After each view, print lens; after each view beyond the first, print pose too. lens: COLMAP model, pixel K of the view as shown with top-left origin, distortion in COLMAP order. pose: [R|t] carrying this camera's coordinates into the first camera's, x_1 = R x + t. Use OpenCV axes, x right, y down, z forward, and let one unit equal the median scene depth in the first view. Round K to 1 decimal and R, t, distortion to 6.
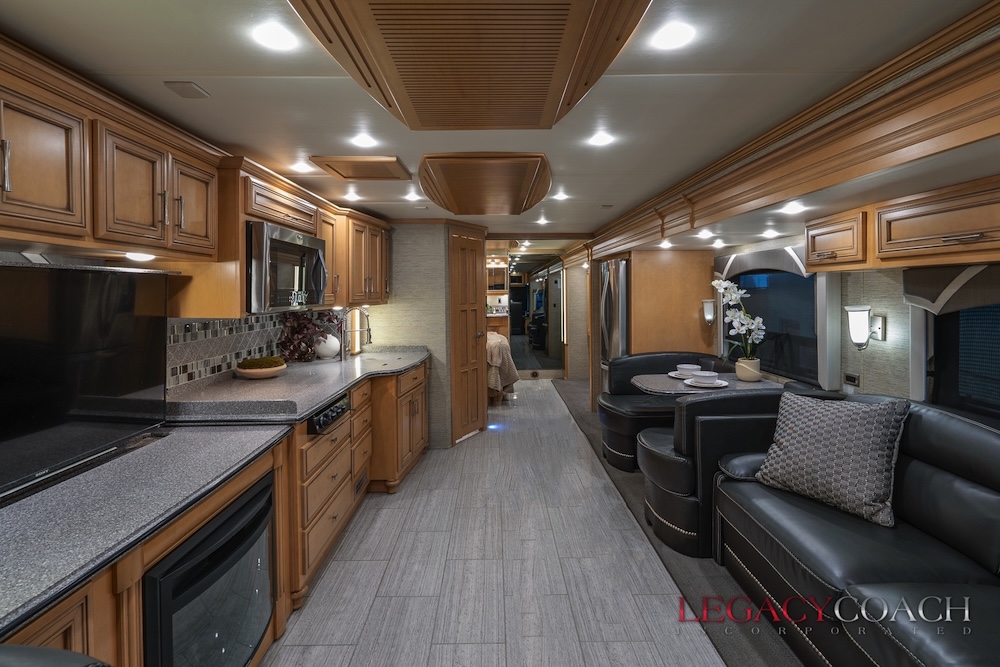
lens RADIAL K [[439.1, 0, 508.1], [0, 439.1, 318.3], [0, 0, 1]] dist [0.002243, 0.001160]
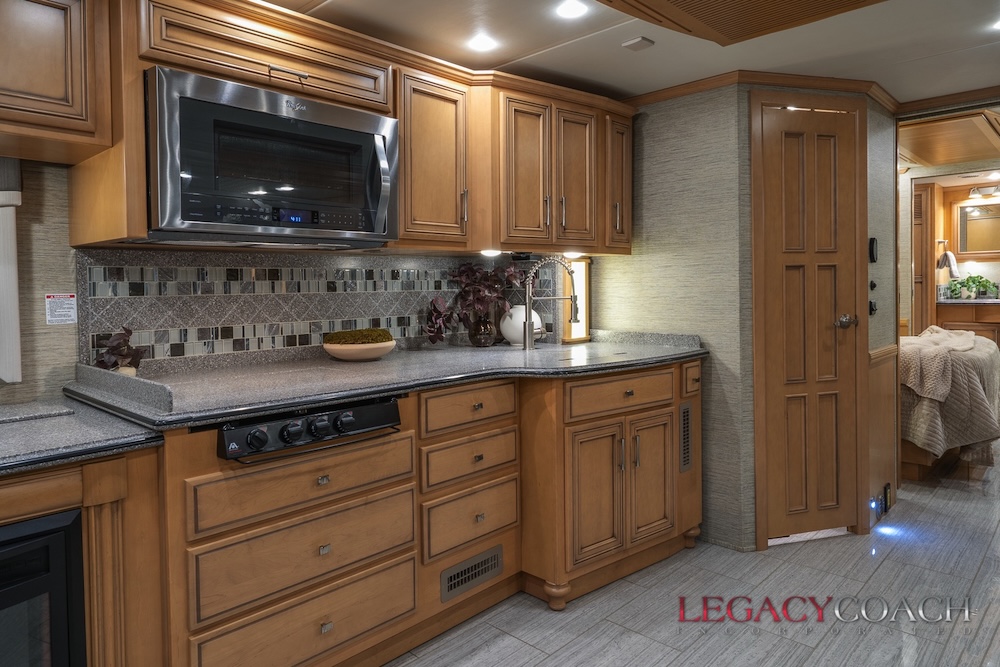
lens RADIAL K [[623.3, 0, 496.0], [0, 623.3, 310.0], [0, 0, 1]] dist [0.001204, 0.003084]
pose [[0.717818, 0.020413, -0.695932, 0.232234], [-0.023924, 0.999703, 0.004647, 0.058040], [0.695820, 0.013314, 0.718093, 0.526303]]
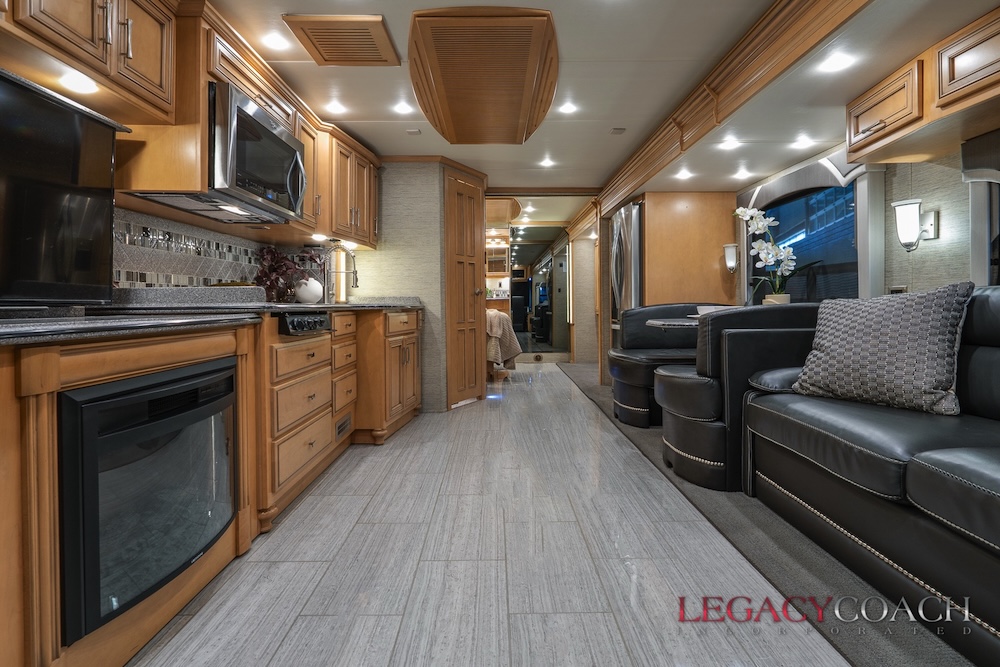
lens RADIAL K [[469.1, 0, 509.5], [0, 469.1, 315.7], [0, 0, 1]] dist [0.002705, 0.001063]
pose [[0.999999, 0.001065, 0.000088, 0.000563], [-0.001064, 0.999932, -0.011595, 0.181971], [-0.000100, 0.011595, 0.999933, 0.052226]]
